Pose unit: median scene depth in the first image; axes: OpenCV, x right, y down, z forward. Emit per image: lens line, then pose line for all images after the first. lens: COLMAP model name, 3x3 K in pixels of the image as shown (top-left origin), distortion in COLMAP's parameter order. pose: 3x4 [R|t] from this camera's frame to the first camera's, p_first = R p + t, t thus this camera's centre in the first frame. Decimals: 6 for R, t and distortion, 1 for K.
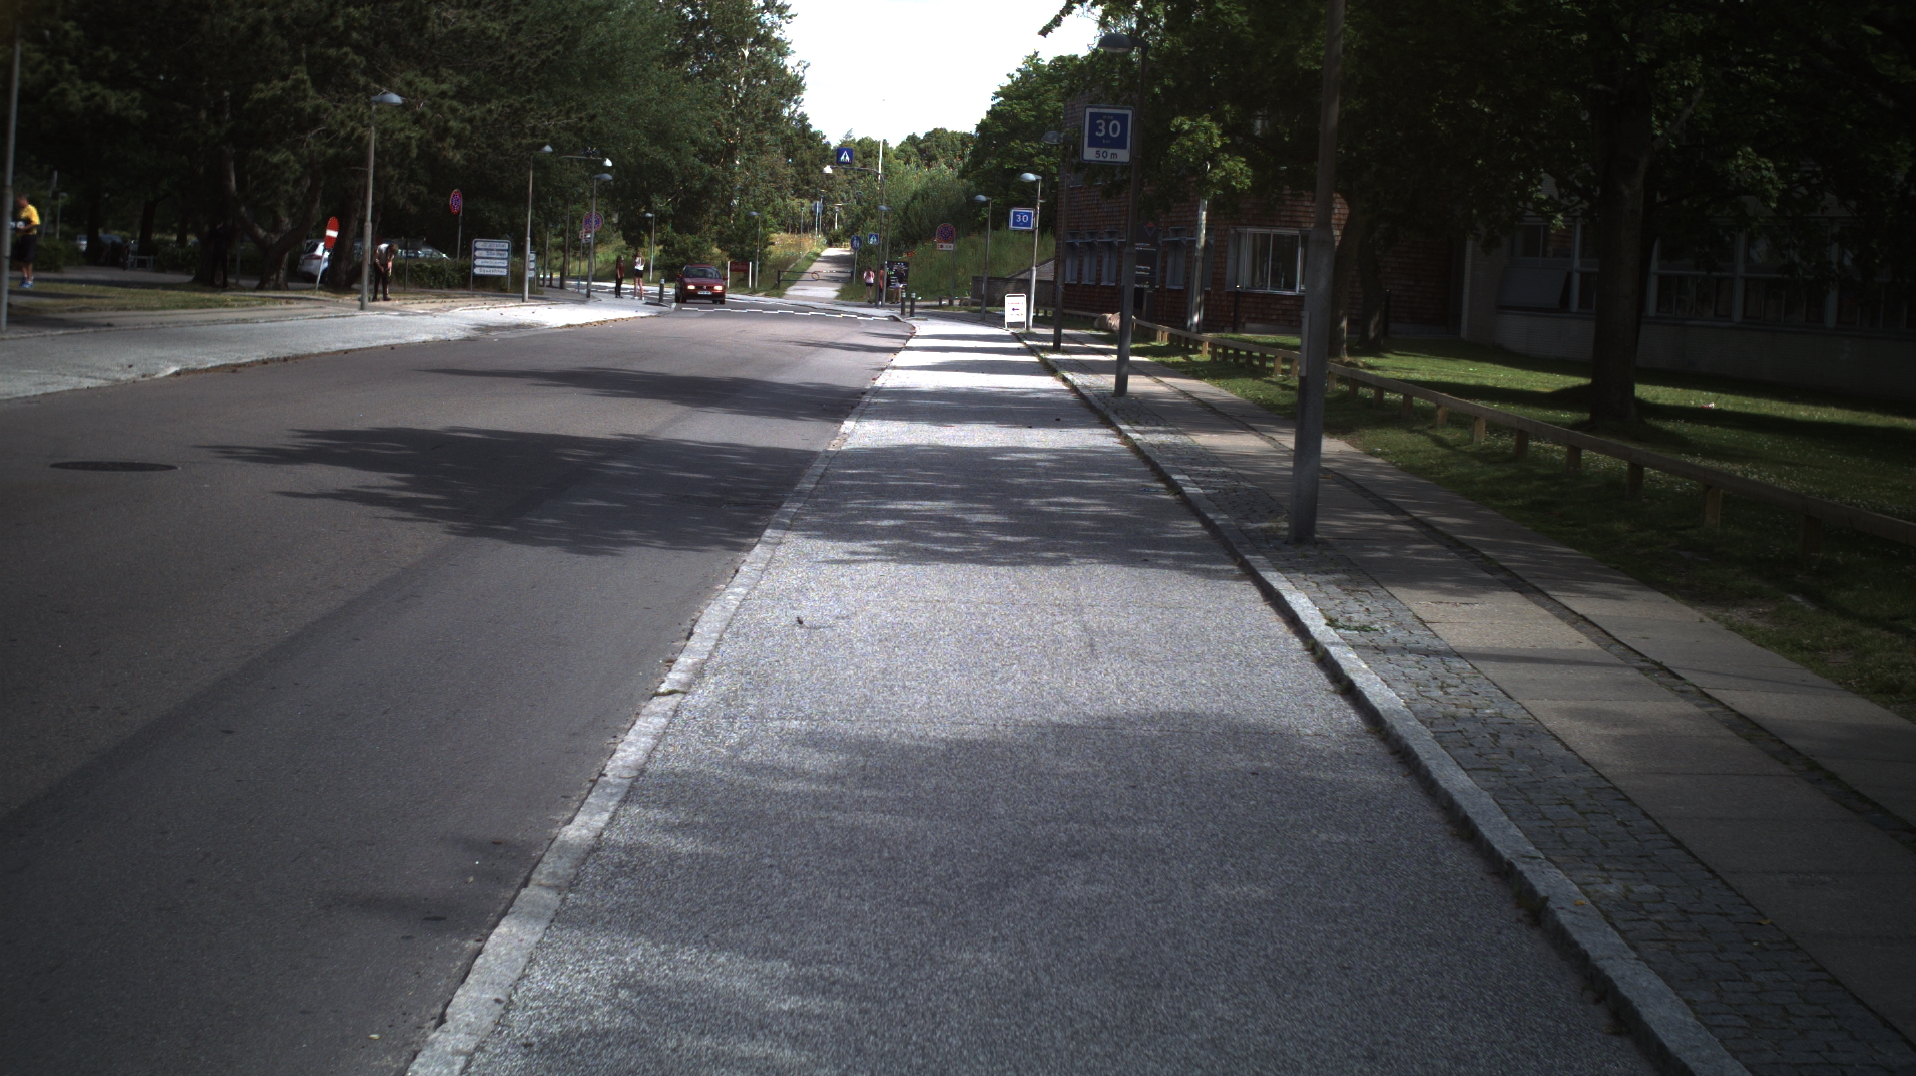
lens RADIAL K [[3241.3, 0, 958.0], [0, 3241.3, 538.0], [0, 0, 1]] dist [-0.334254, 0.775235]
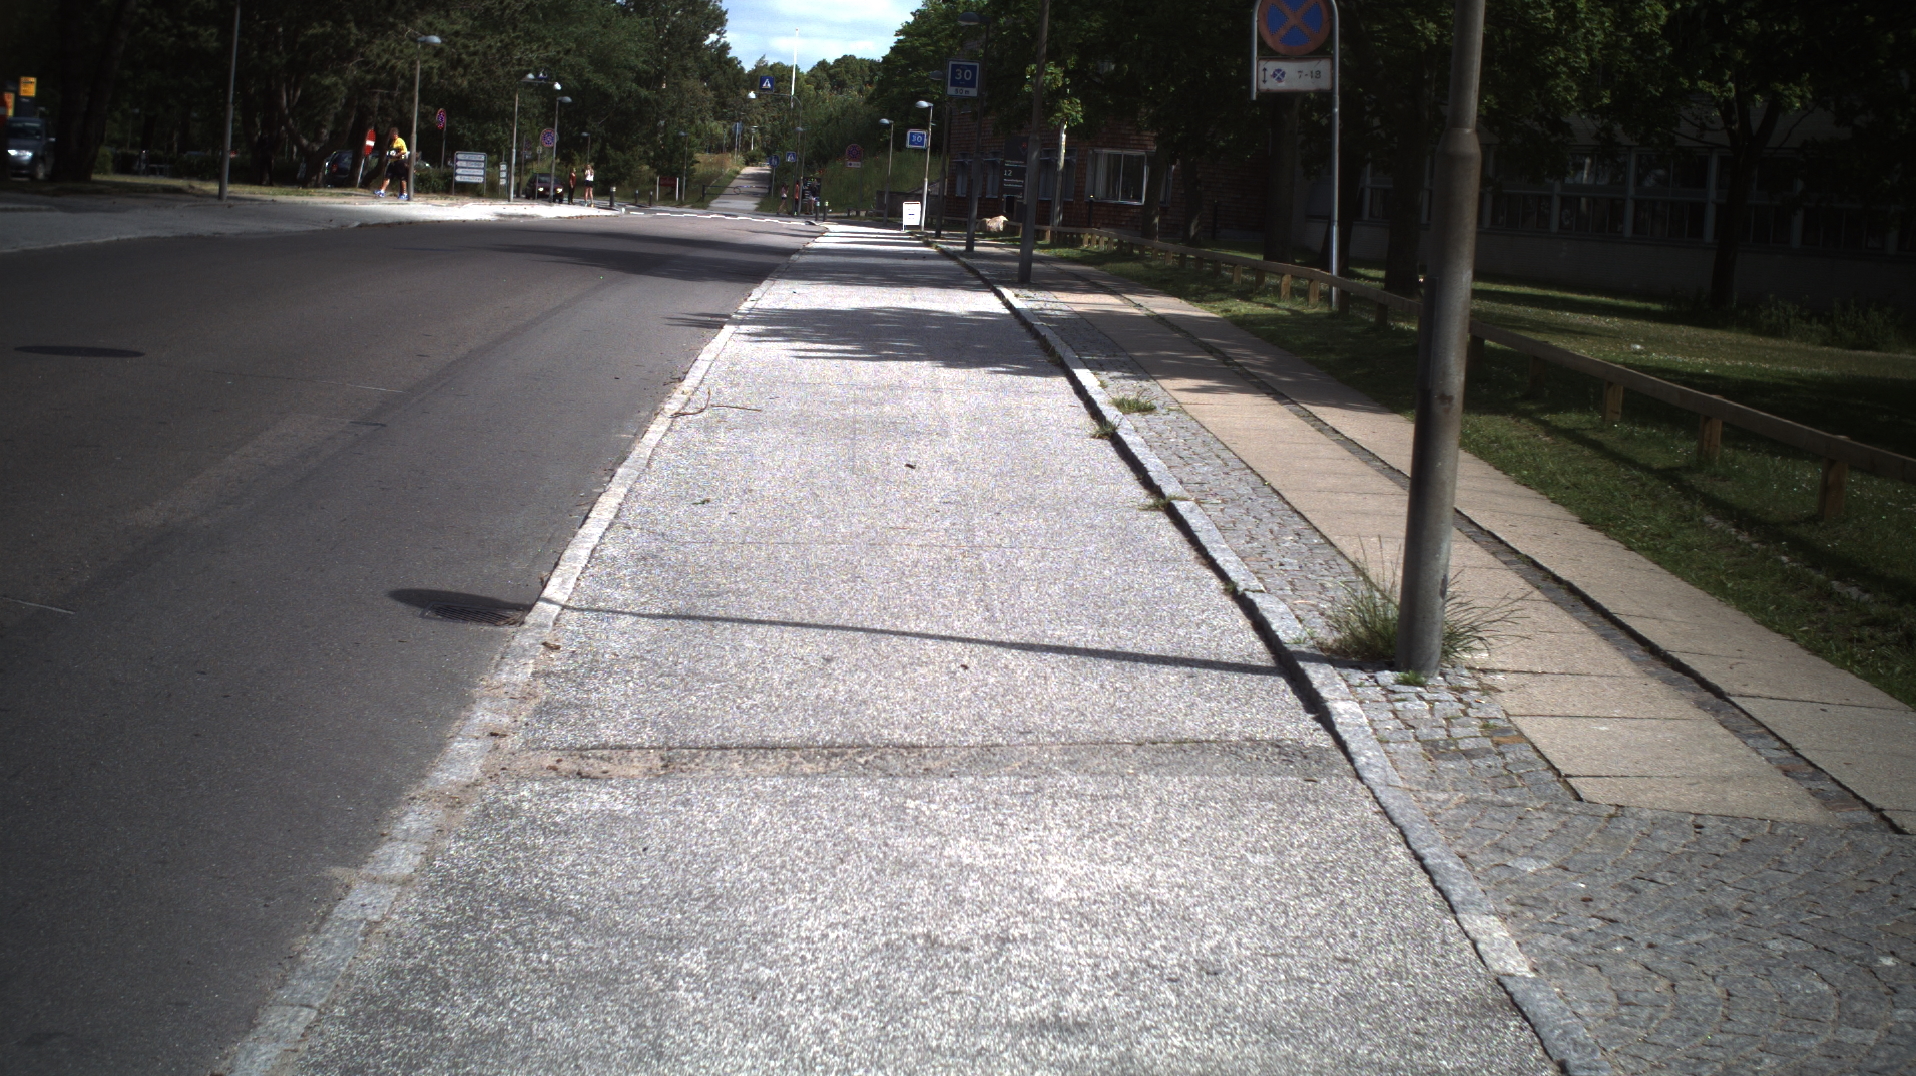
lens RADIAL K [[3241.3, 0, 958.0], [0, 3241.3, 538.0], [0, 0, 1]] dist [-0.334254, 0.775235]
pose [[0.999494, 0.010807, 0.029919, 0.000445], [-0.011486, 0.999678, 0.022647, 0.023759], [-0.029664, -0.022979, 0.999296, -0.218619]]
